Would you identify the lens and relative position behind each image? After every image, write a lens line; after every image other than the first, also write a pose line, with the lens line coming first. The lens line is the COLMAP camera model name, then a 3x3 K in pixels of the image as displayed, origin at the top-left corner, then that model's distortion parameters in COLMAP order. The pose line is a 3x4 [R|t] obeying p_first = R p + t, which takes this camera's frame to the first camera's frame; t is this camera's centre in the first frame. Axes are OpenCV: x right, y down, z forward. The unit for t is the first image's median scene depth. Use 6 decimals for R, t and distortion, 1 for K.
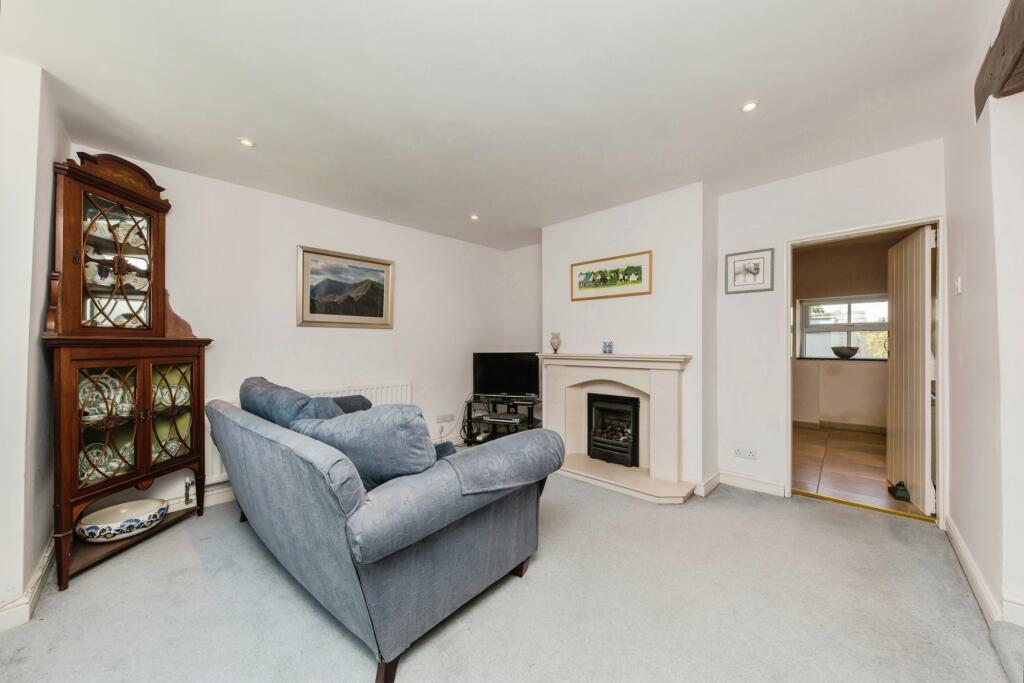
lens RADIAL K [[377.7, 0, 512.0], [0, 377.7, 341.5], [0, 0, 1]] dist [0.000592, -0.000207]
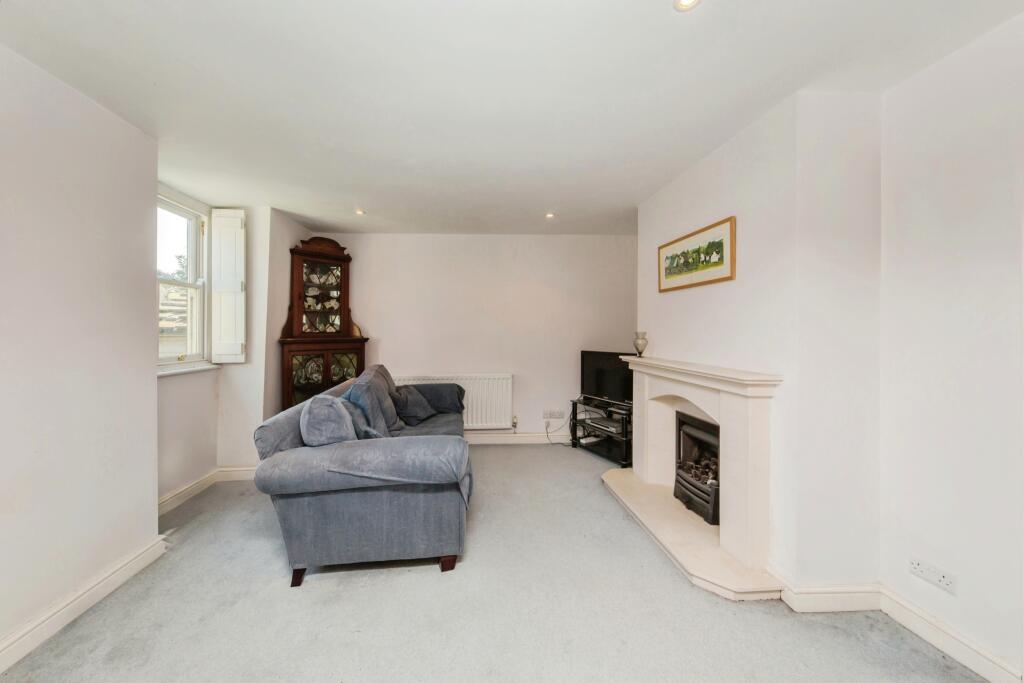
lens RADIAL K [[392.2, 0, 511.7], [0, 392.2, 319.7], [0, 0, 1]] dist [-0.001193, -0.000366]
pose [[0.706311, -0.010538, -0.707823, 0.566107], [0.005102, 0.999939, -0.009795, -0.046848], [0.707883, 0.003307, 0.706322, 0.207481]]
